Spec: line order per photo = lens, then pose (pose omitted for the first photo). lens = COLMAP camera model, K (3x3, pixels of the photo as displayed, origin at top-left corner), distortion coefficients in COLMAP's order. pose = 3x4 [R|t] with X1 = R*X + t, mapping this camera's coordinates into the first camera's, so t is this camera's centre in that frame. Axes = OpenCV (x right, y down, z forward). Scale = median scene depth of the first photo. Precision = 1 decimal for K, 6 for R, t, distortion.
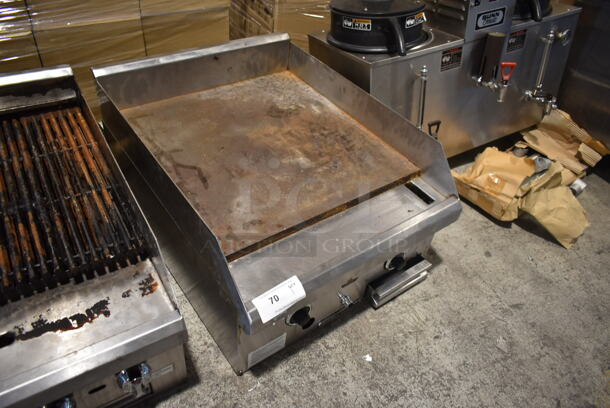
lens RADIAL K [[459.5, 0, 305.0], [0, 459.5, 204.5], [0, 0, 1]] dist [-0.027164, 0.016137]
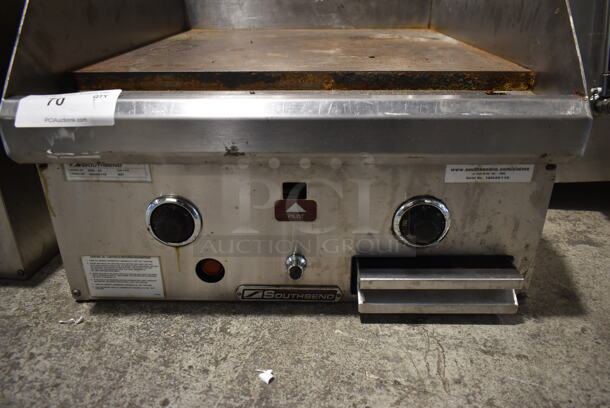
lens RADIAL K [[459.5, 0, 308.0], [0, 459.5, 205.6], [0, 0, 1]] dist [-0.027164, 0.016137]
pose [[0.788042, 0.169121, -0.591936, 0.372102], [-0.346795, 0.916399, -0.199864, 0.232559], [0.508648, 0.362782, 0.780811, 0.545189]]
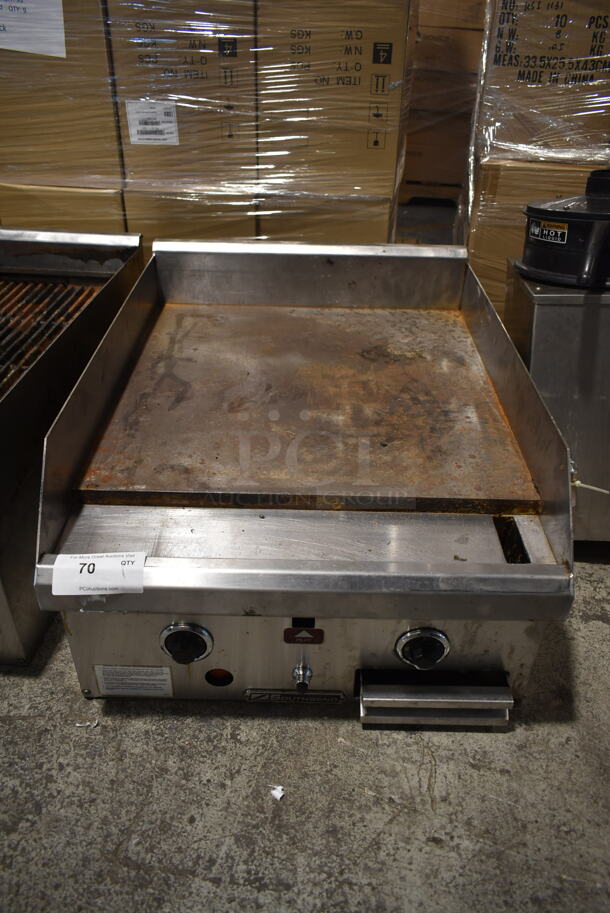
lens RADIAL K [[687.7, 0, 305.3], [0, 687.7, 457.2], [0, 0, 1]] dist [-0.027164, 0.016137]
pose [[0.794769, 0.273348, -0.541870, 0.433218], [-0.359807, 0.931224, -0.057975, 0.013844], [0.488755, 0.241045, 0.838460, 0.246642]]
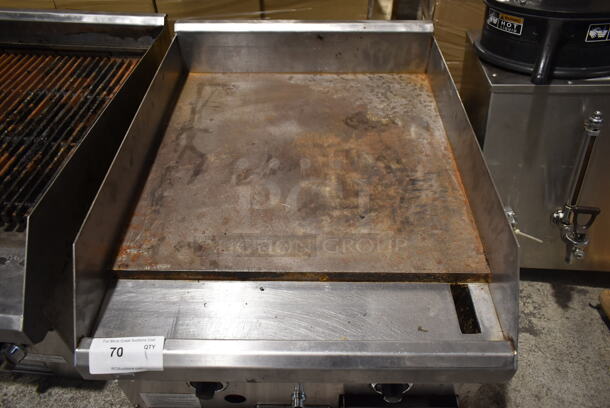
lens RADIAL K [[459.5, 0, 308.2], [0, 459.5, 204.4], [0, 0, 1]] dist [-0.027164, 0.016137]
pose [[0.792248, 0.352322, -0.498210, 0.325829], [-0.343286, 0.932354, 0.113449, -0.144864], [0.504478, 0.081149, 0.859603, 0.357823]]
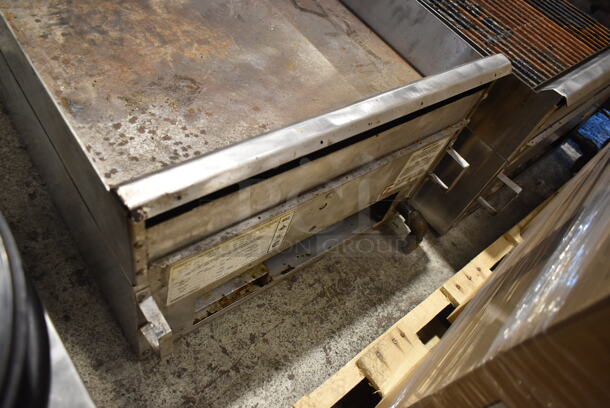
lens RADIAL K [[459.5, 0, 307.9], [0, 459.5, 202.9], [0, 0, 1]] dist [-0.027164, 0.016137]
pose [[-0.939839, -0.192327, -0.282336, -0.083592], [-0.264310, -0.114233, 0.957649, -0.807303], [-0.216434, 0.974660, 0.056527, 1.172670]]
